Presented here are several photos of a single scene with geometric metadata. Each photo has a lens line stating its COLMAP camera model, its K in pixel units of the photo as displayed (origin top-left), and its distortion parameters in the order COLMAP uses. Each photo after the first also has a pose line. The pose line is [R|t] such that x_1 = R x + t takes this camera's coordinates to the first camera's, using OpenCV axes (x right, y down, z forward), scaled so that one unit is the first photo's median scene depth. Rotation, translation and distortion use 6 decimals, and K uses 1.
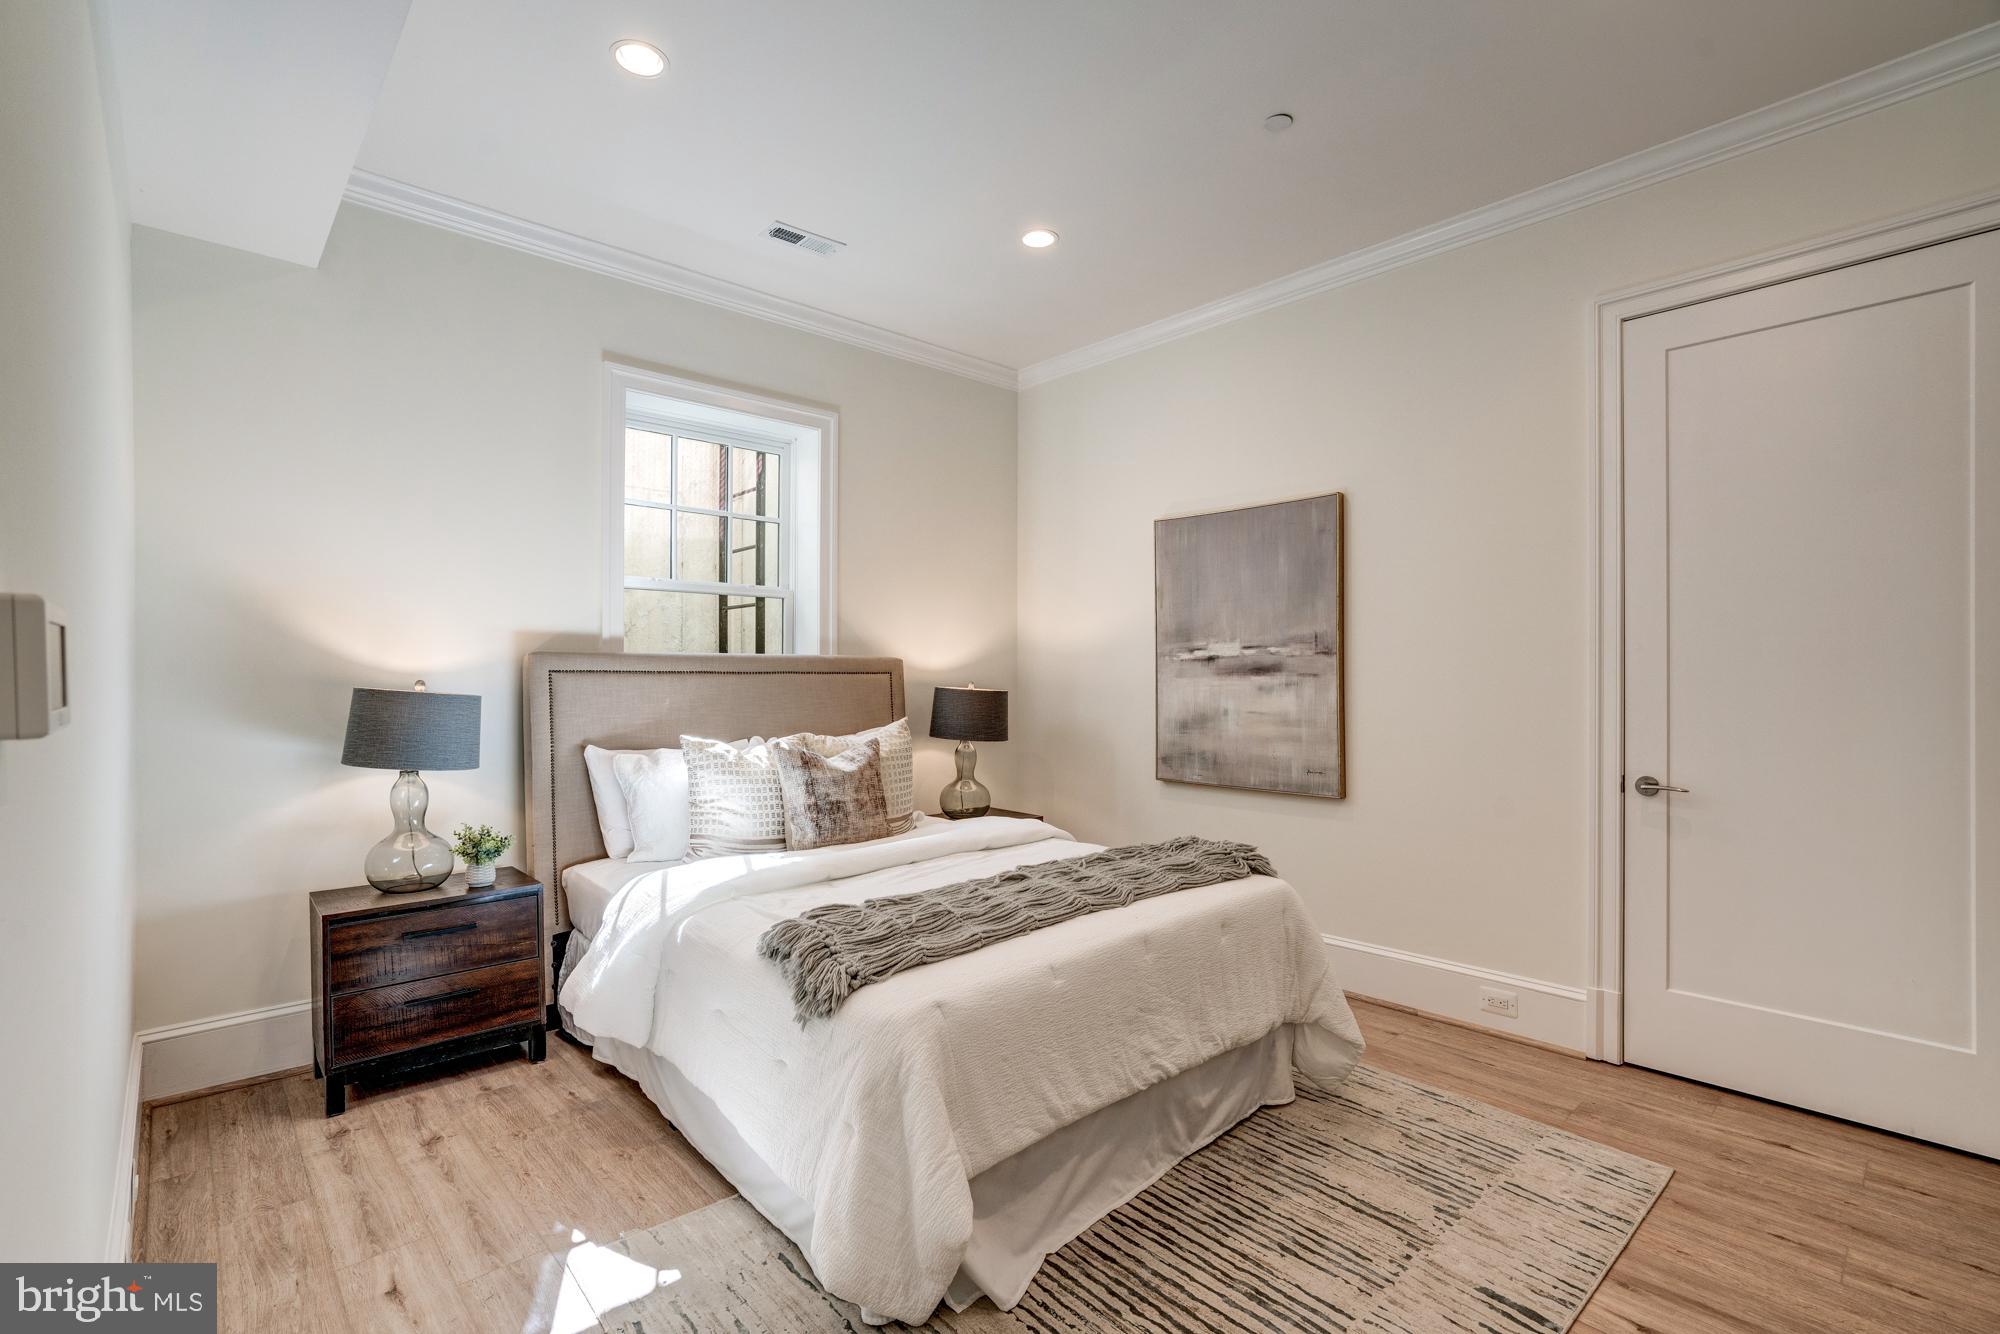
lens RADIAL K [[916.3, 0, 1000.8], [0, 916.3, 677.0], [0, 0, 1]] dist [-0.015463, 0.009090]
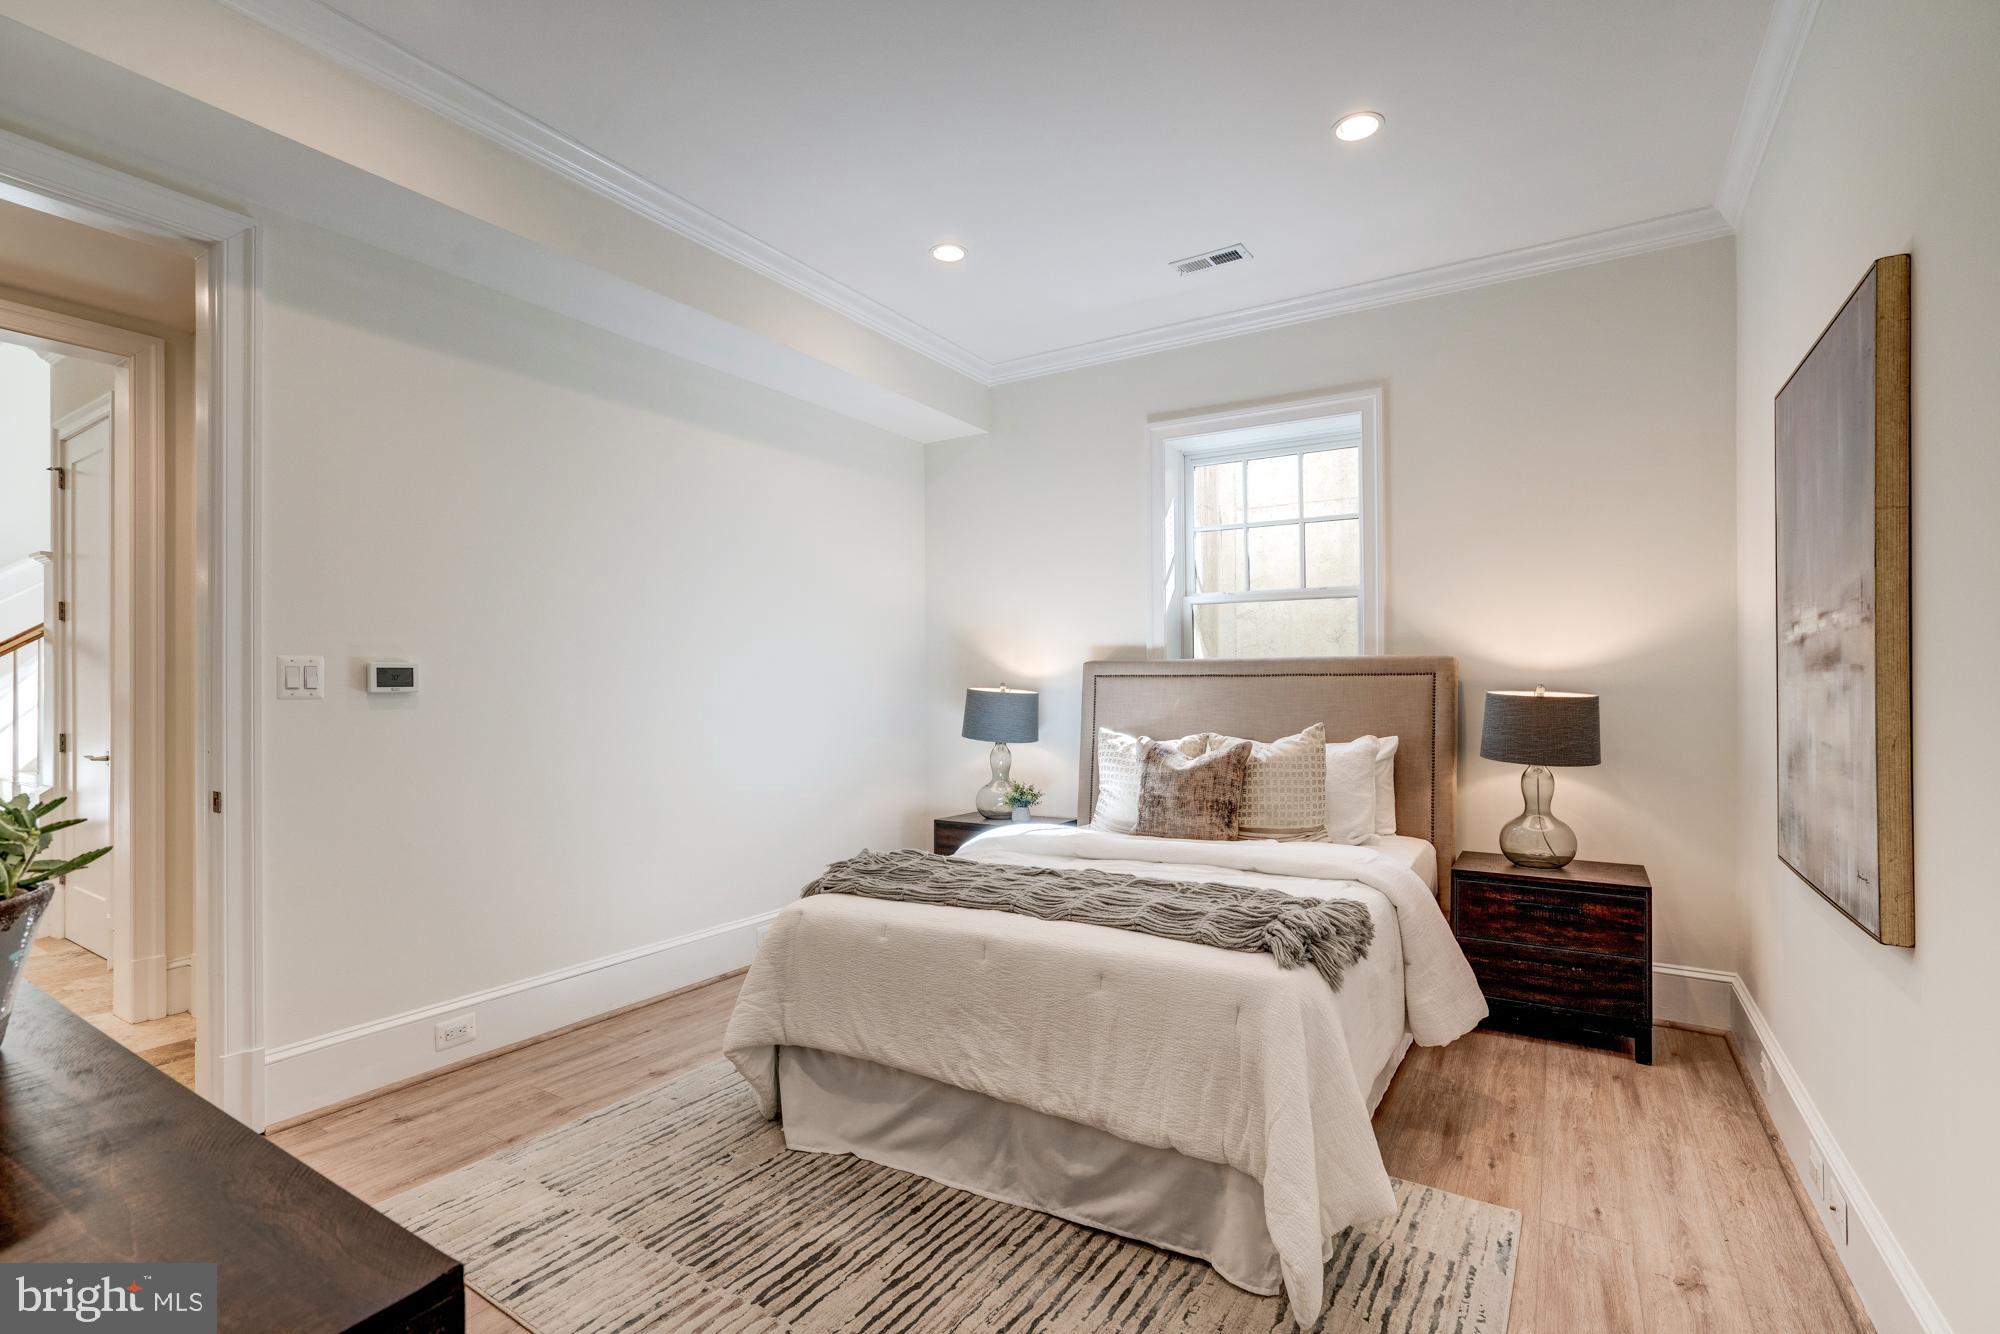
lens RADIAL K [[916.3, 0, 999.9], [0, 916.3, 674.6], [0, 0, 1]] dist [-0.015463, 0.009090]
pose [[0.259844, -0.010540, -0.965593, 0.801764], [0.002810, 0.999944, -0.010159, 0.005189], [0.965647, -0.000073, 0.259859, 0.546299]]
